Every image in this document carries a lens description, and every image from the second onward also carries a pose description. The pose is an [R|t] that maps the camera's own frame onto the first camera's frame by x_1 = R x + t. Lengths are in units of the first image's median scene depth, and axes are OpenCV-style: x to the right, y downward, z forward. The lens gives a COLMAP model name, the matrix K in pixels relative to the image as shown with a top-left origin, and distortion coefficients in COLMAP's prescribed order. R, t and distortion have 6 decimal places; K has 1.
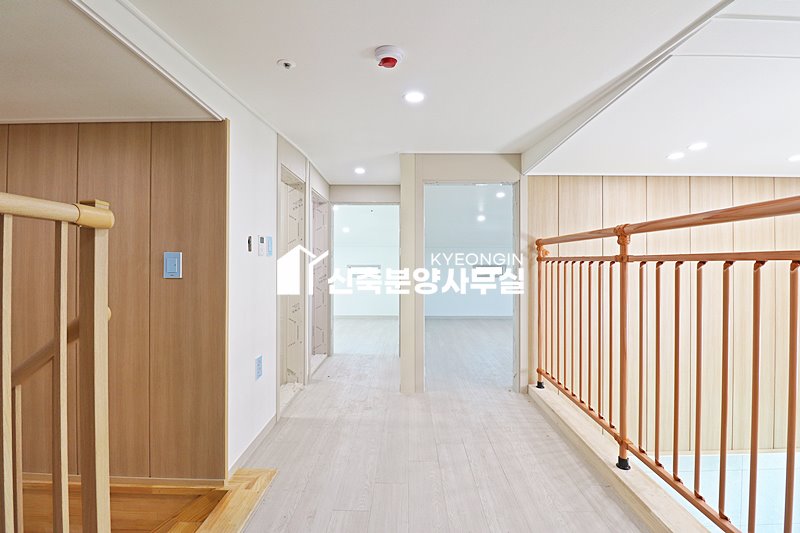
lens RADIAL K [[372.7, 0, 401.8], [0, 372.7, 264.6], [0, 0, 1]] dist [0.001192, -0.013595]
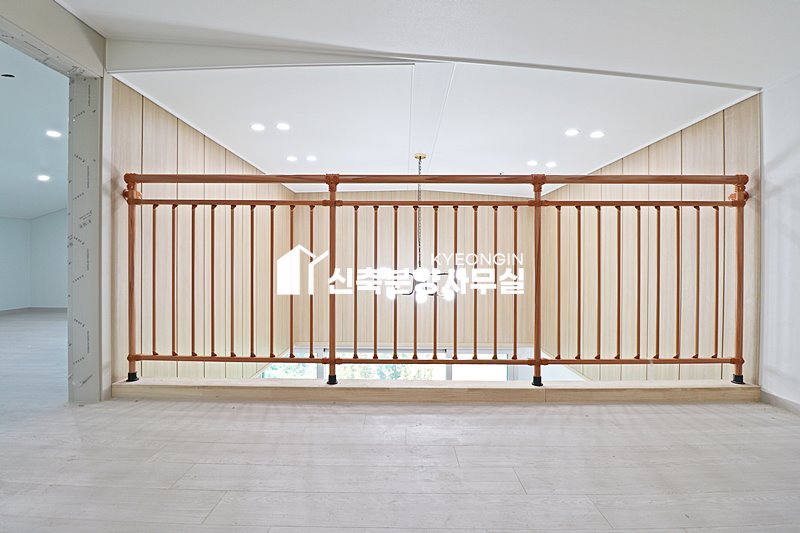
lens RADIAL K [[372.7, 0, 401.8], [0, 372.7, 262.8], [0, 0, 1]] dist [0.001192, -0.013595]
pose [[-0.014203, -0.002995, 0.999895, -0.446277], [0.002483, 0.999992, 0.003031, 0.130346], [-0.999896, 0.002525, -0.014195, 0.624540]]
